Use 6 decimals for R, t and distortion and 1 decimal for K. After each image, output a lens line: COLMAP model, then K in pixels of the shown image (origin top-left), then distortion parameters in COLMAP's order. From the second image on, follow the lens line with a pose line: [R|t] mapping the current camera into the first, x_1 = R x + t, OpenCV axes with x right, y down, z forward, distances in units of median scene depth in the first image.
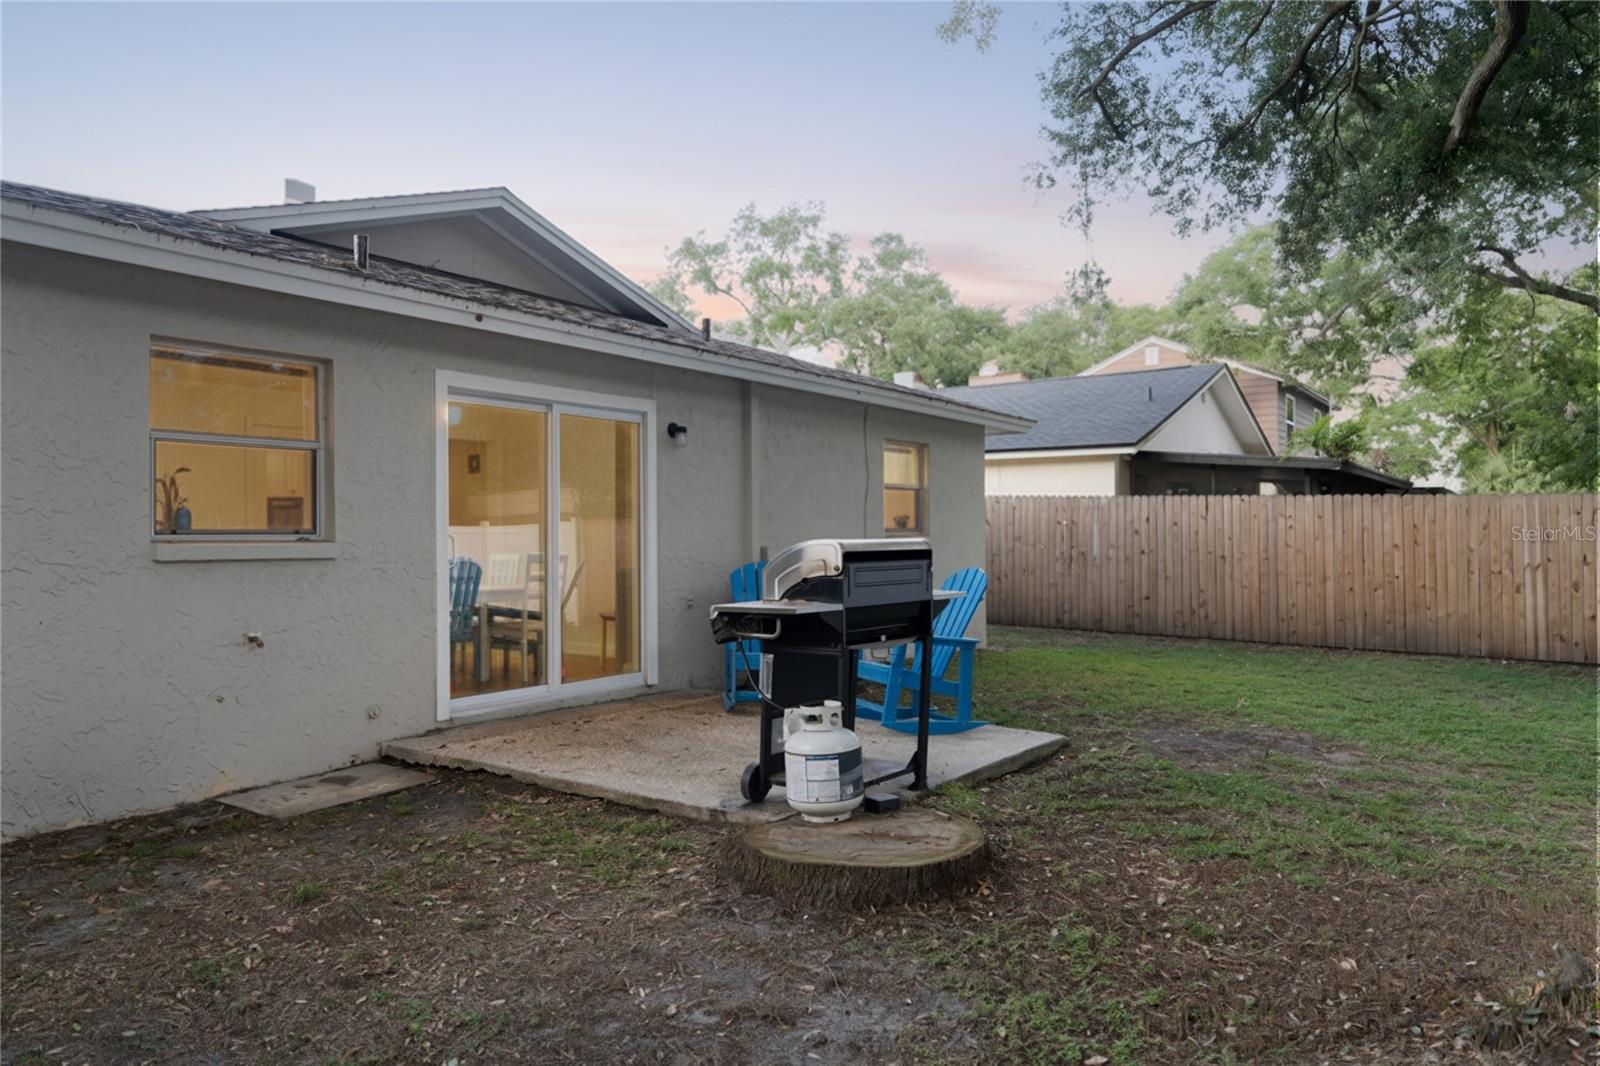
lens RADIAL K [[1071.3, 0, 800.0], [0, 1071.3, 533.0], [0, 0, 1]] dist [0.001626, 0.000240]
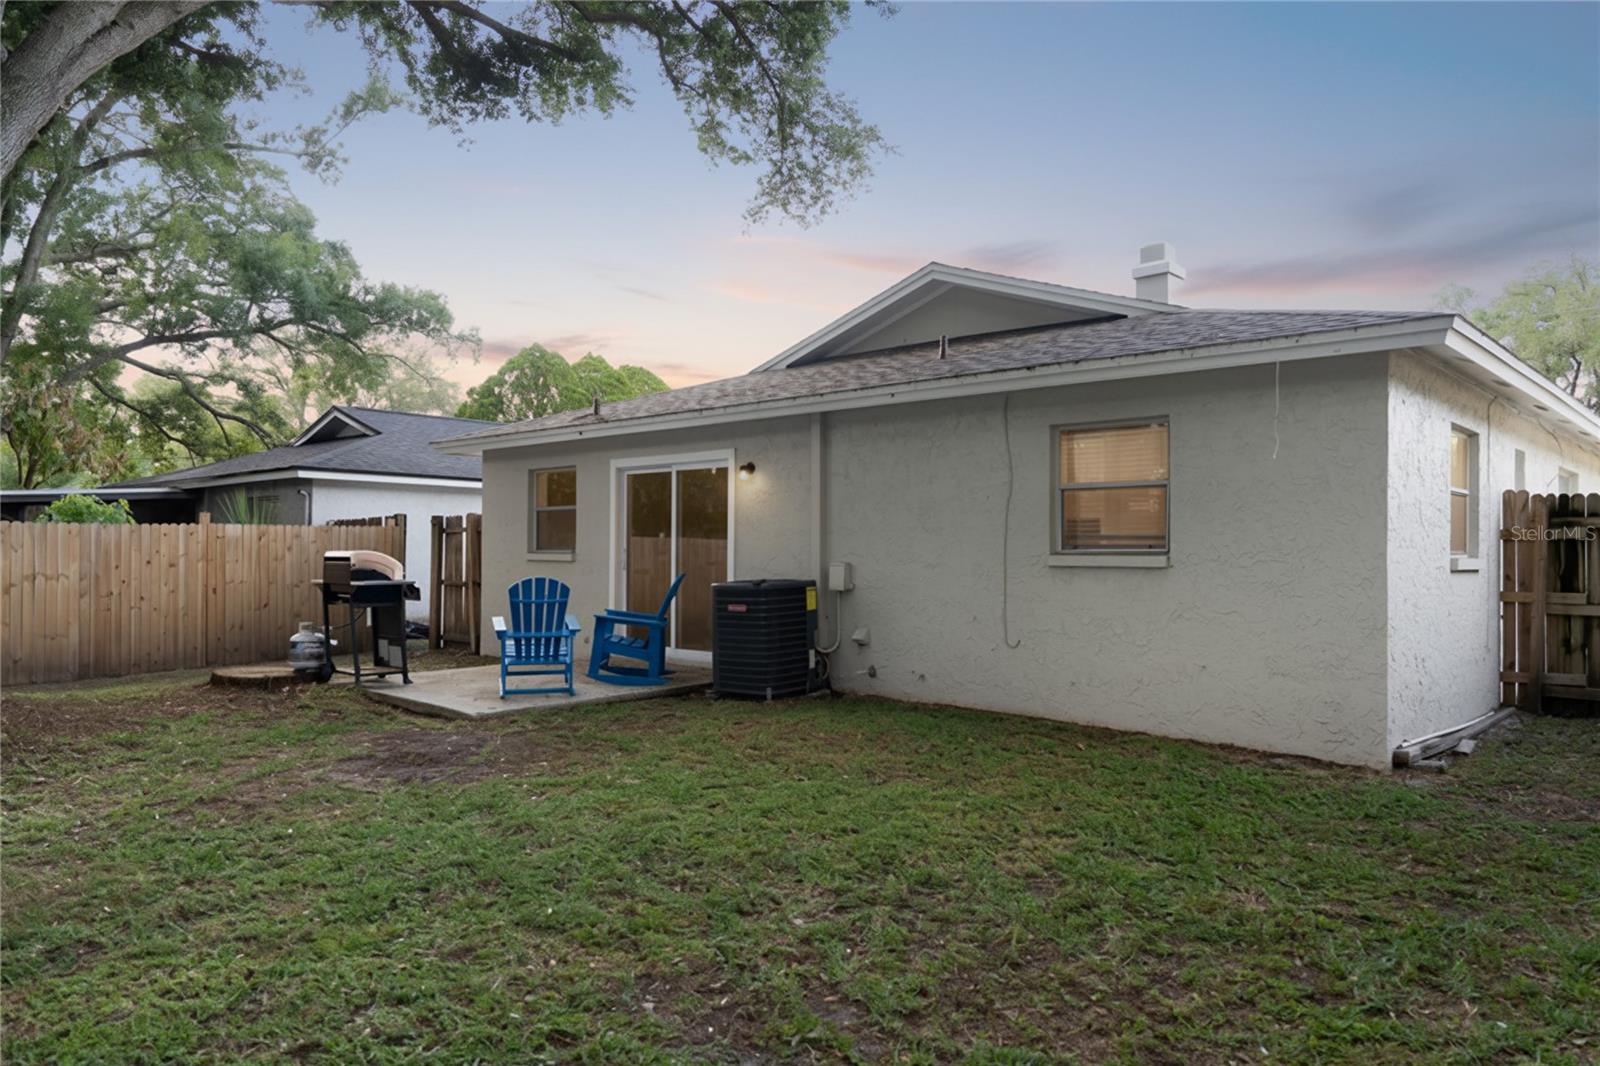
lens RADIAL K [[1071.3, 0, 800.0], [0, 1071.3, 533.0], [0, 0, 1]] dist [0.001626, 0.000240]
pose [[-0.147547, -0.013752, -0.988960, 0.827613], [-0.003983, 0.999903, -0.013309, -0.001431], [0.989047, 0.001975, -0.147587, 0.916483]]
